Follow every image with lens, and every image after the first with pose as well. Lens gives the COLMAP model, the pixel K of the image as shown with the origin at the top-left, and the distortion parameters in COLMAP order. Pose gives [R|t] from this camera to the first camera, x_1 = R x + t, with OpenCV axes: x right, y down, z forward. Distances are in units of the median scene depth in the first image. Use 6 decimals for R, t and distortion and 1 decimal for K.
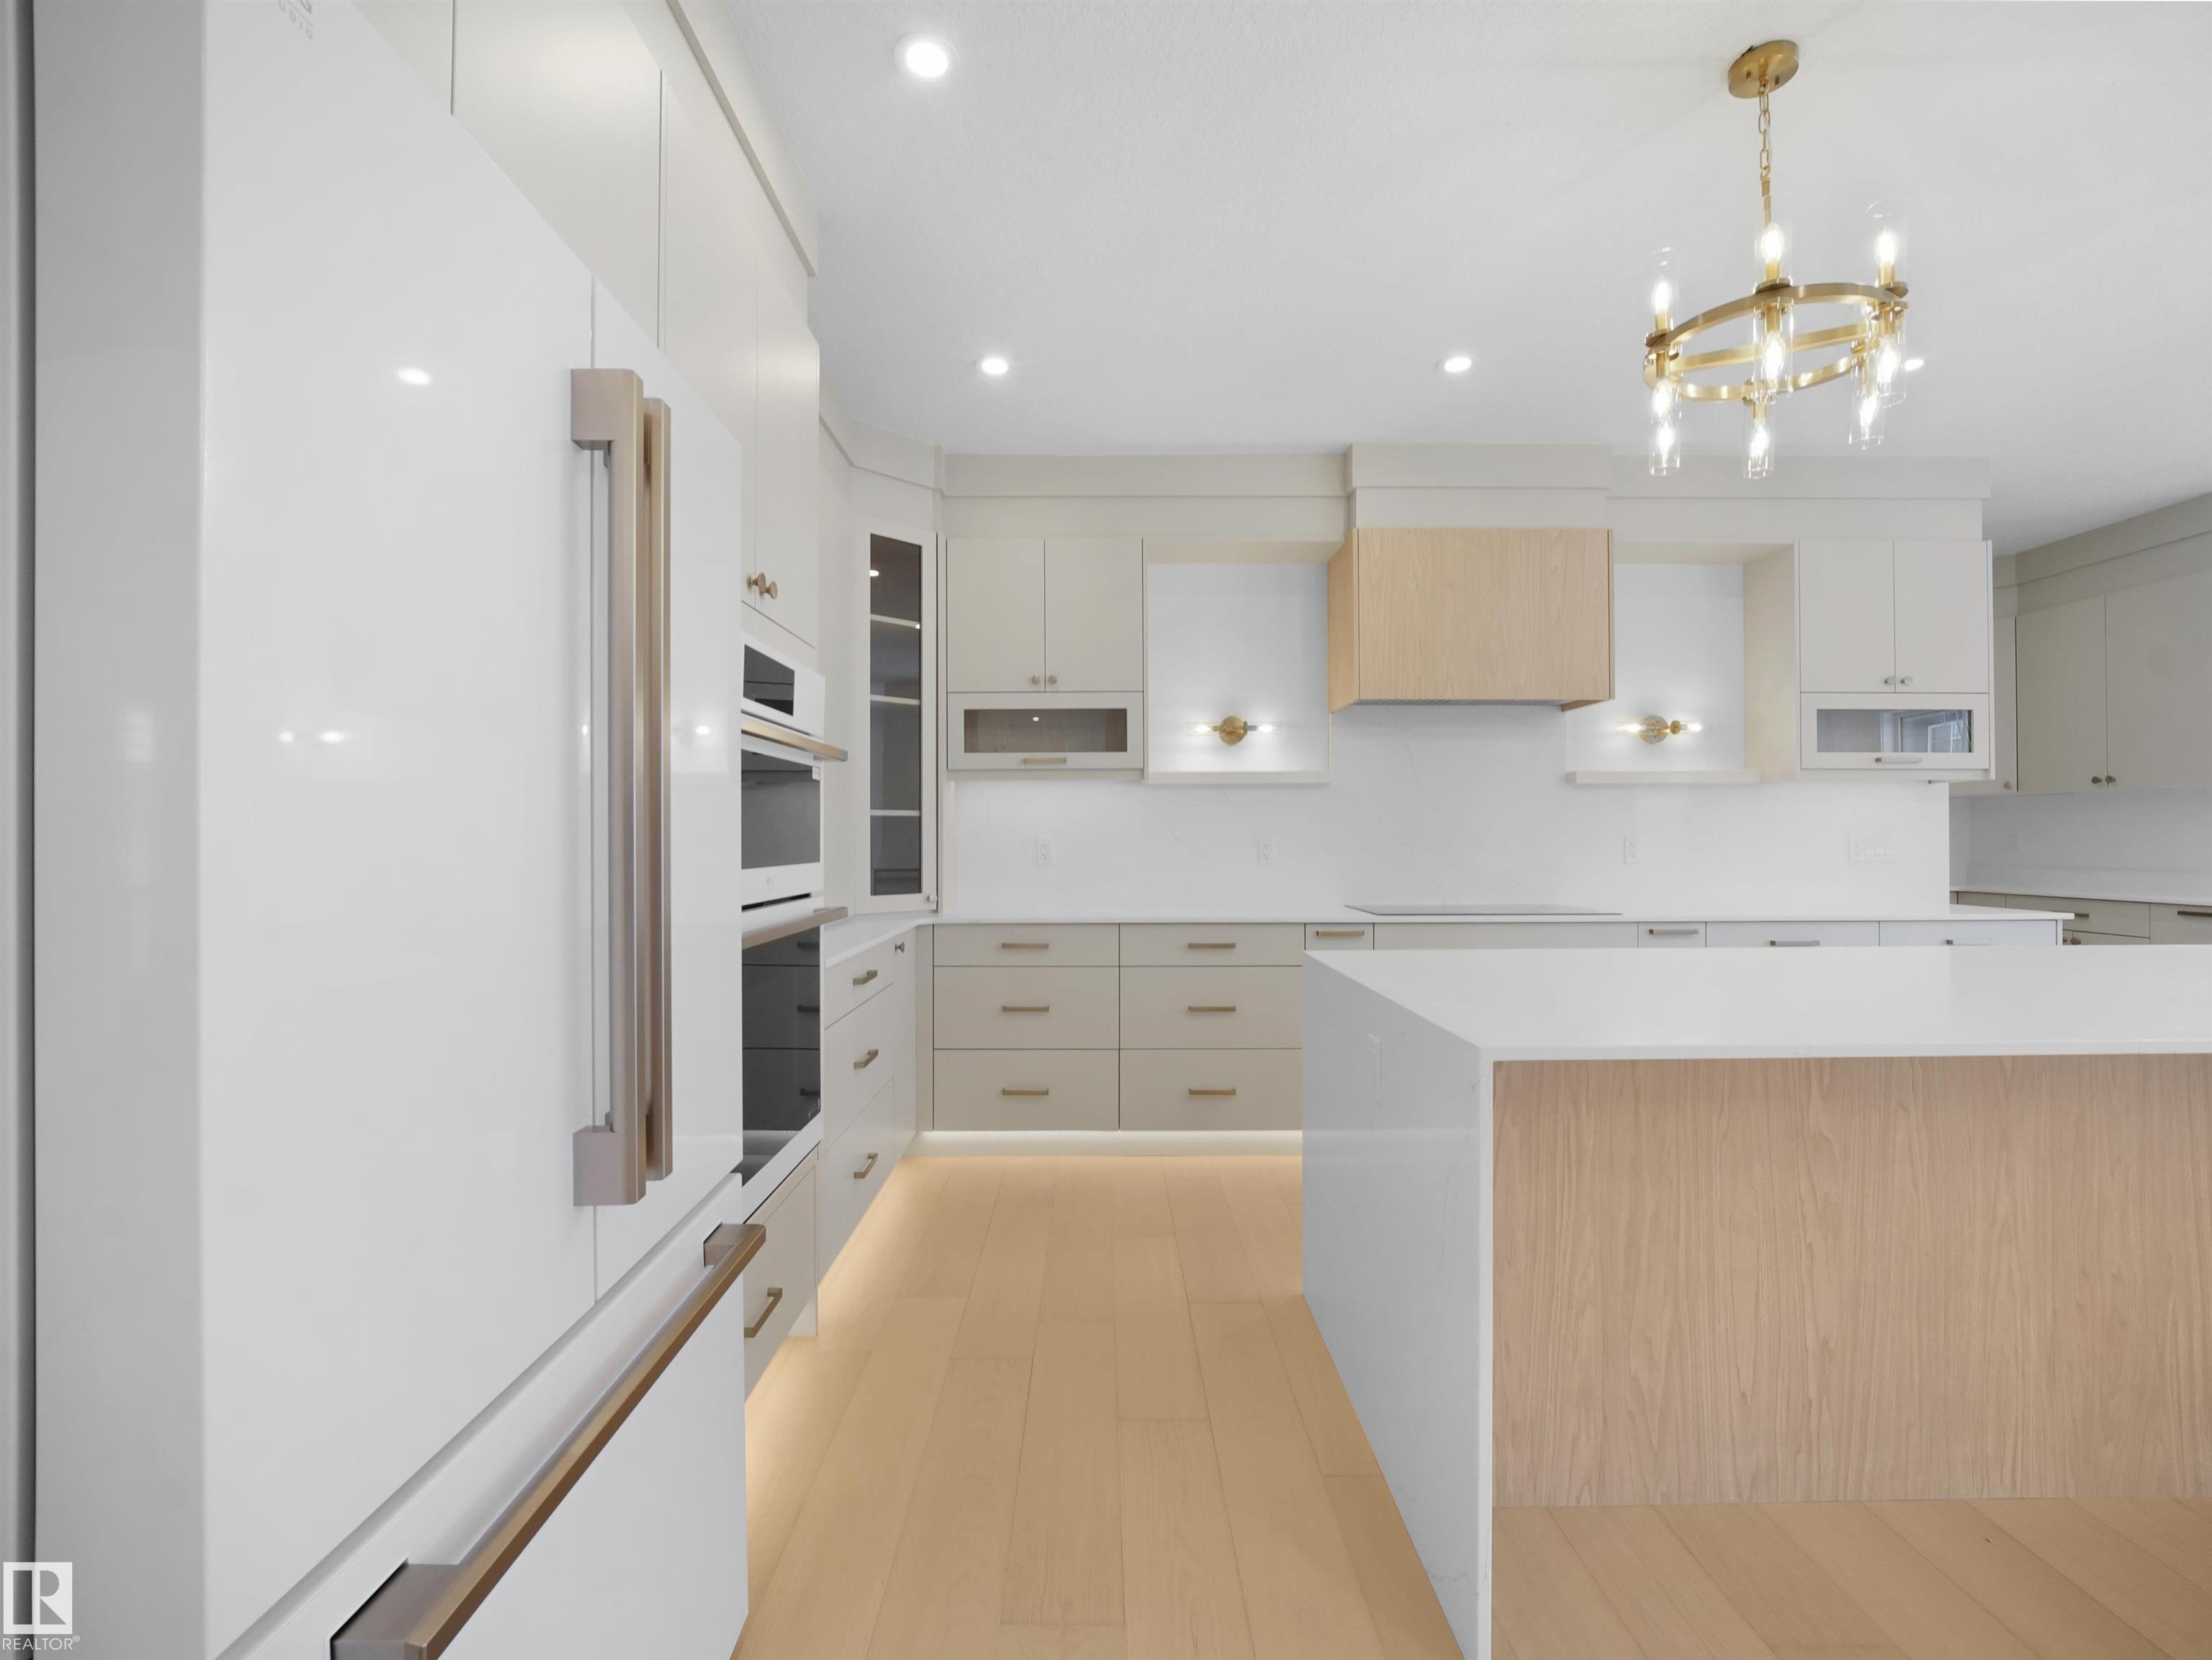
lens RADIAL K [[993.4, 0, 1097.4], [0, 993.4, 827.9], [0, 0, 1]] dist [-0.020432, 0.004594]
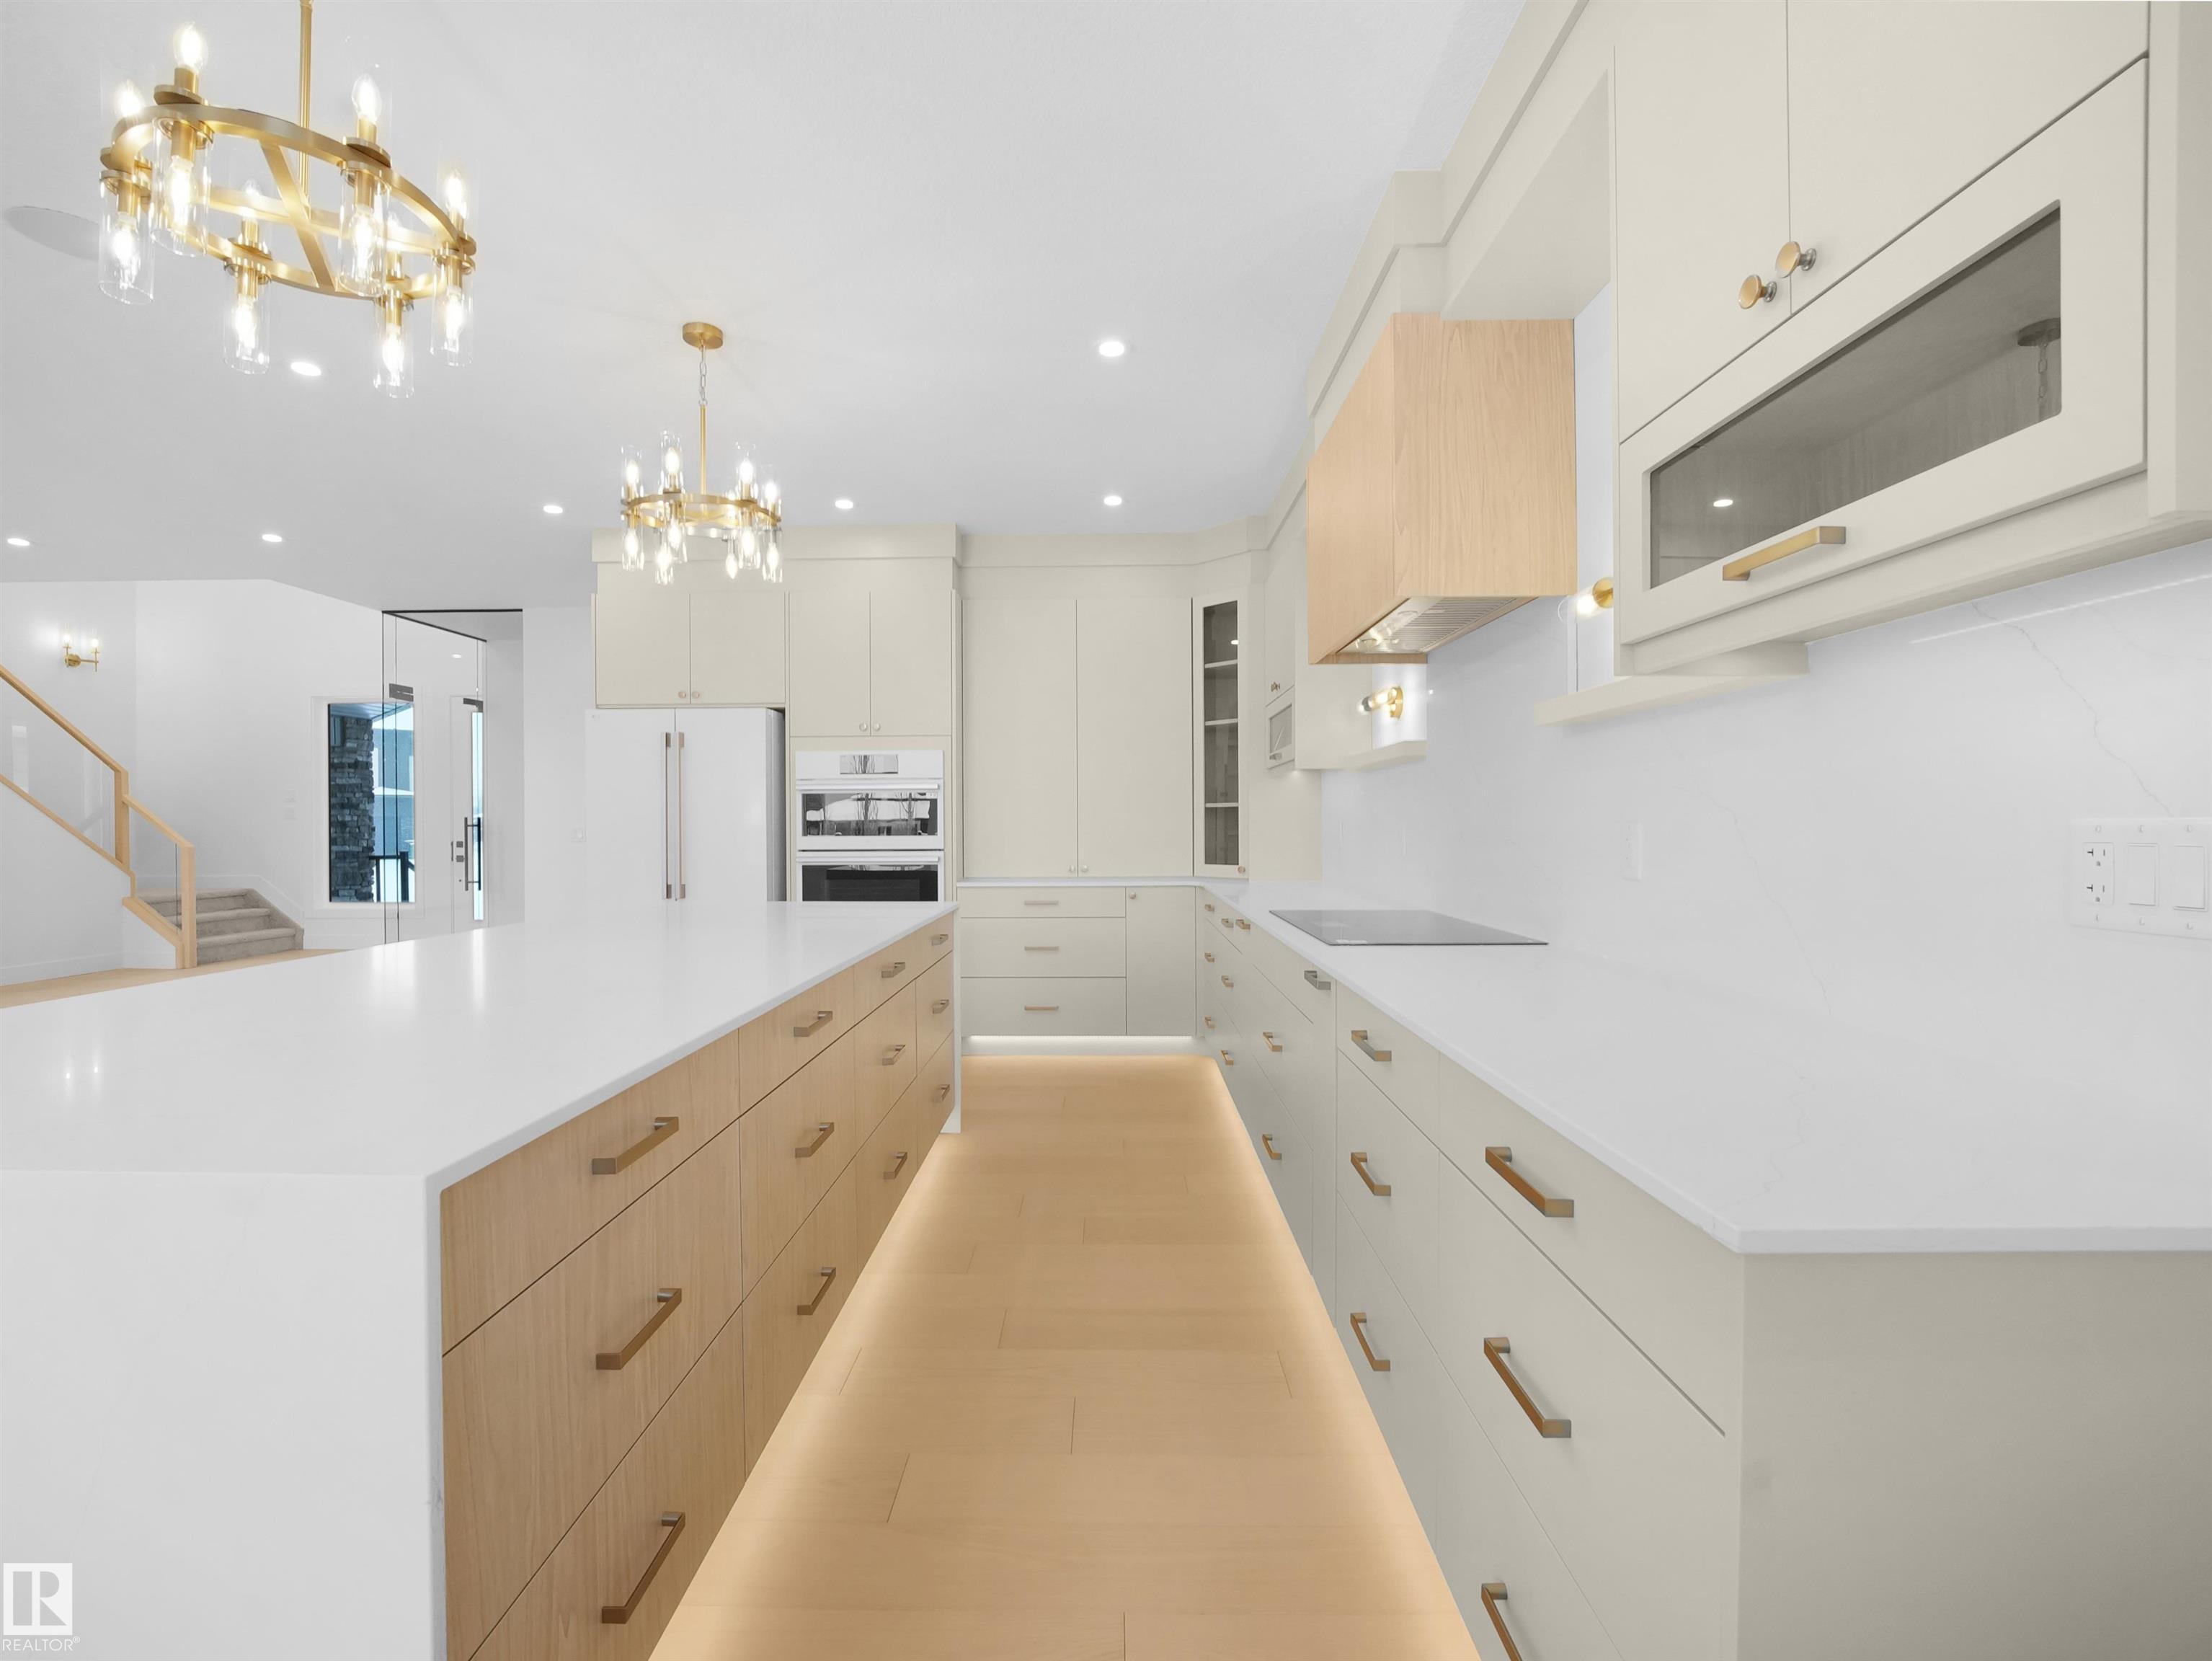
lens RADIAL K [[993.3, 0, 1074.5], [0, 993.3, 828.7], [0, 0, 1]] dist [-0.020432, 0.004594]
pose [[-0.026616, 0.014426, -0.999542, 1.100216], [0.017602, 0.999748, 0.013960, -0.003320], [0.999491, -0.017222, -0.026863, 0.781622]]
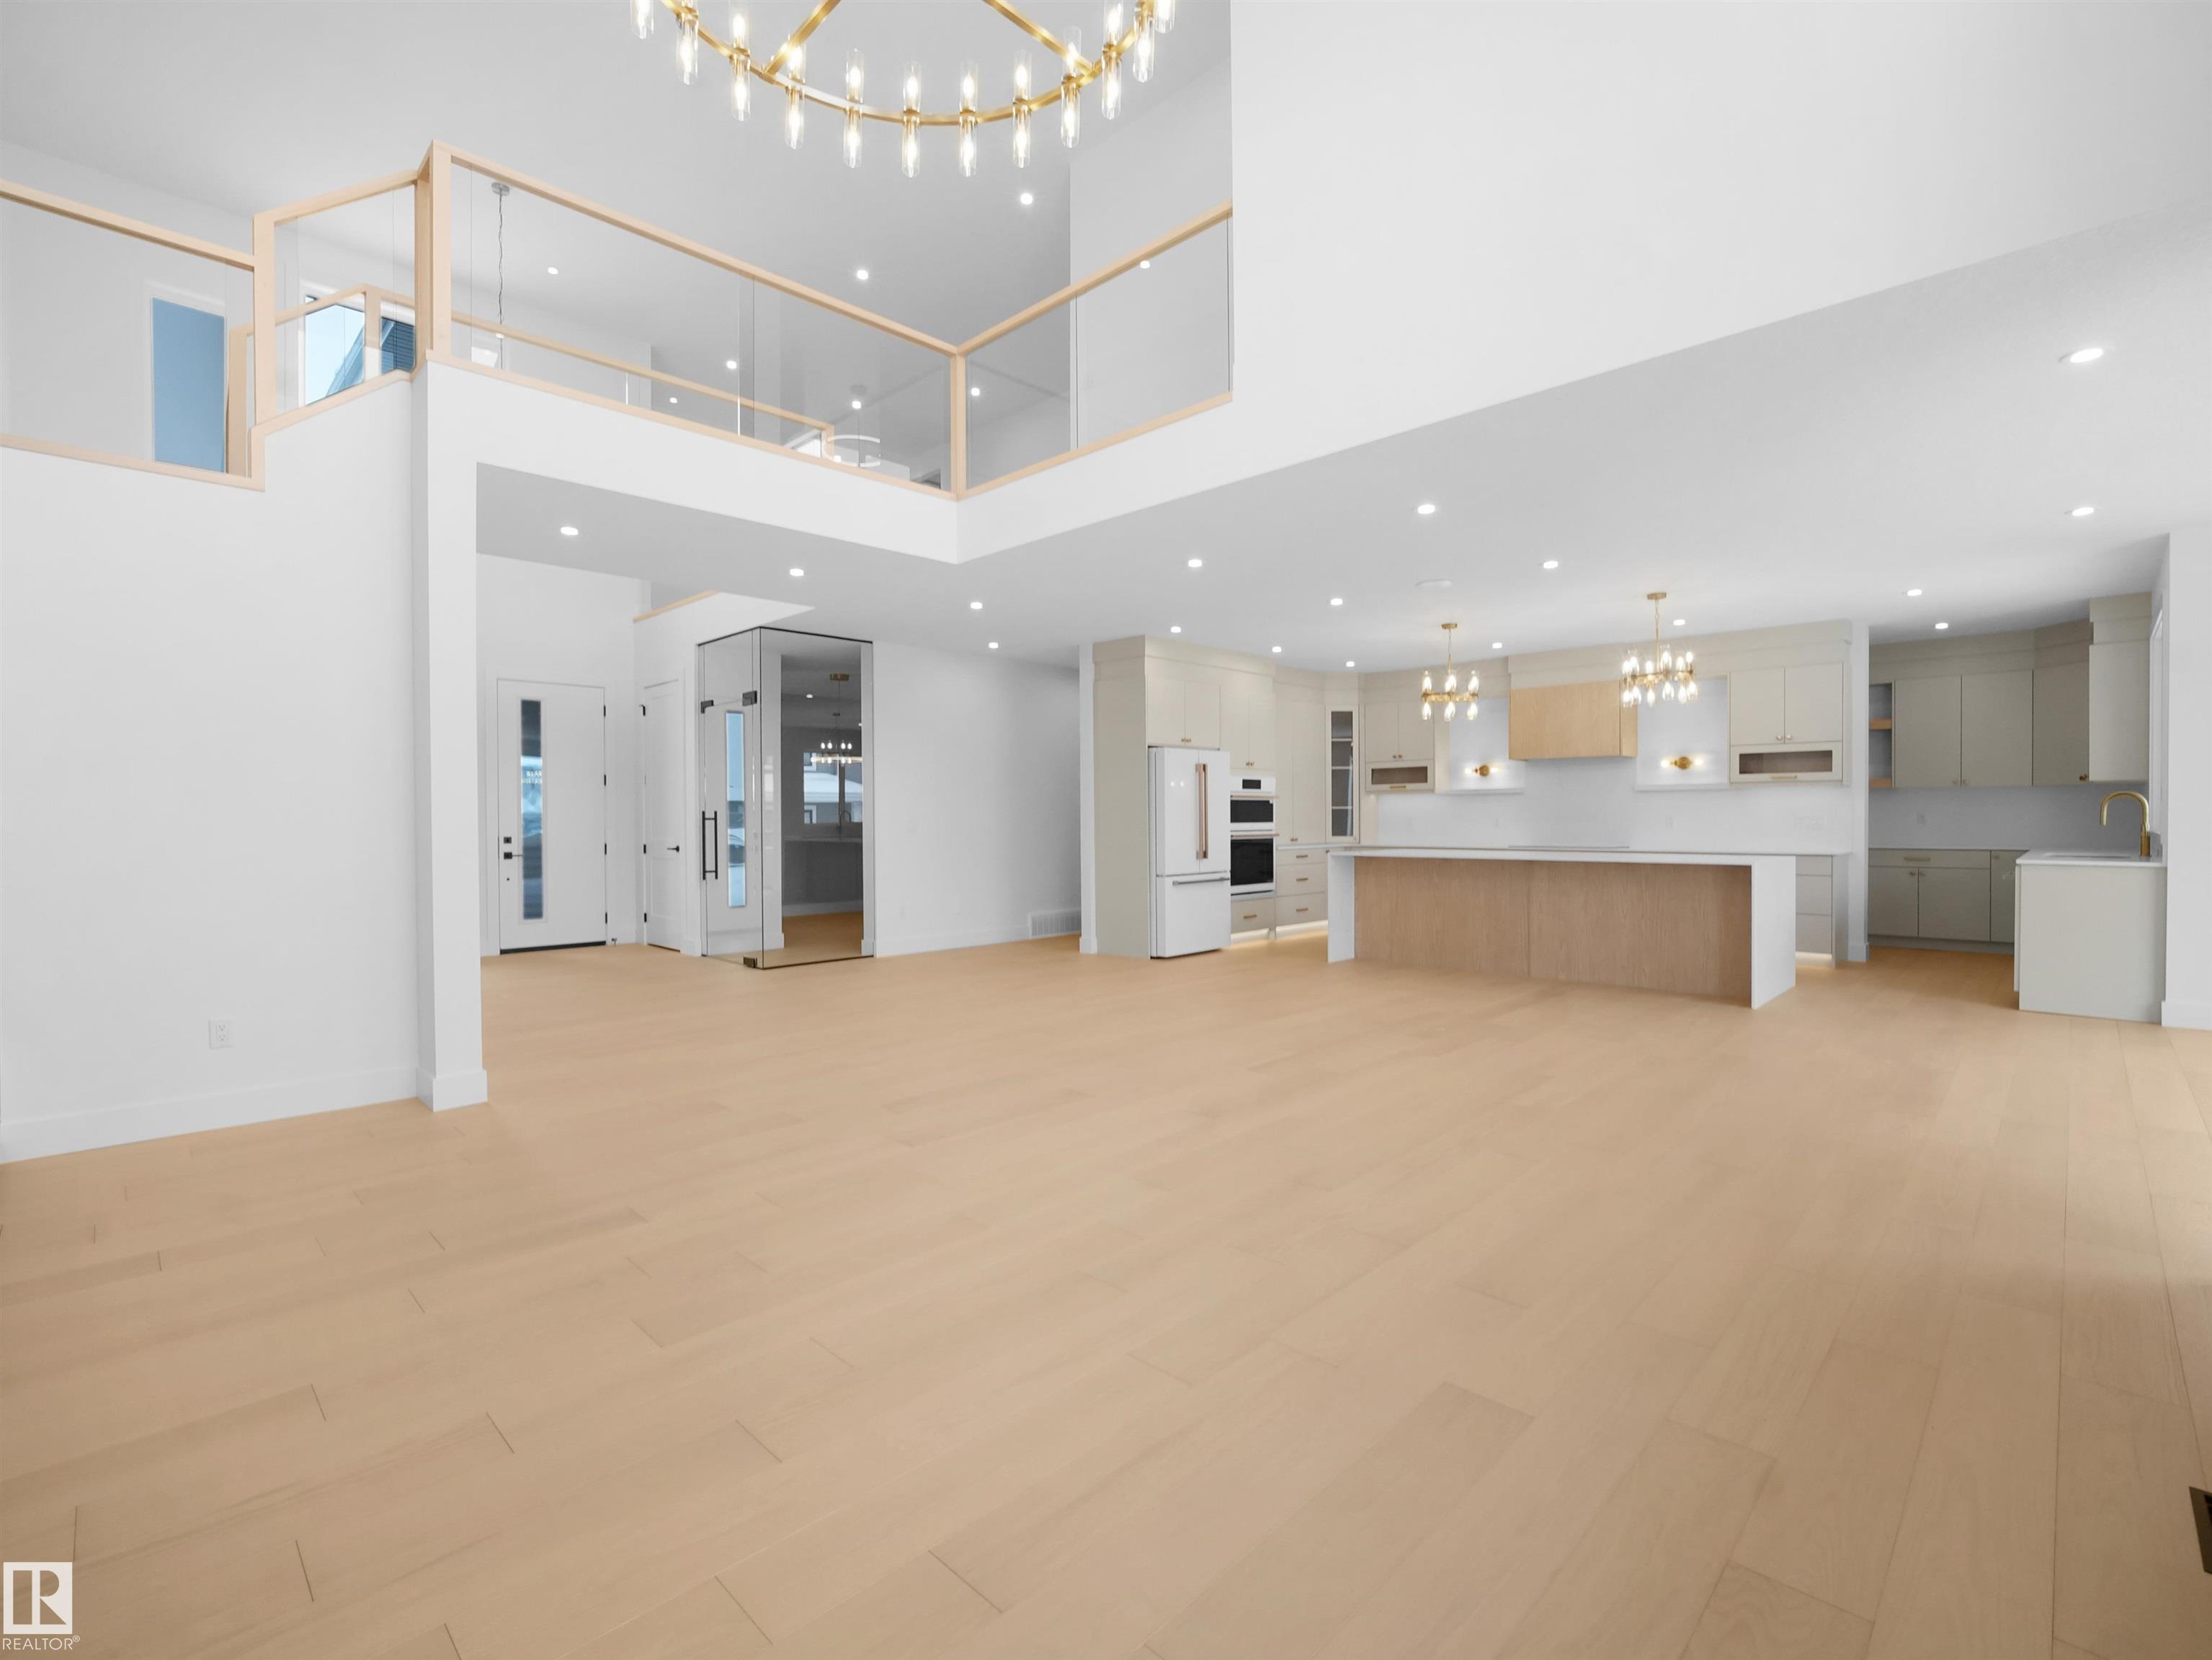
lens RADIAL K [[993.2, 0, 1087.7], [0, 993.2, 827.6], [0, 0, 1]] dist [-0.020432, 0.004594]
pose [[0.707103, 0.006412, -0.707081, 1.232188], [0.009185, 0.999791, 0.018251, -0.014591], [0.707051, -0.019400, 0.706897, -1.459670]]
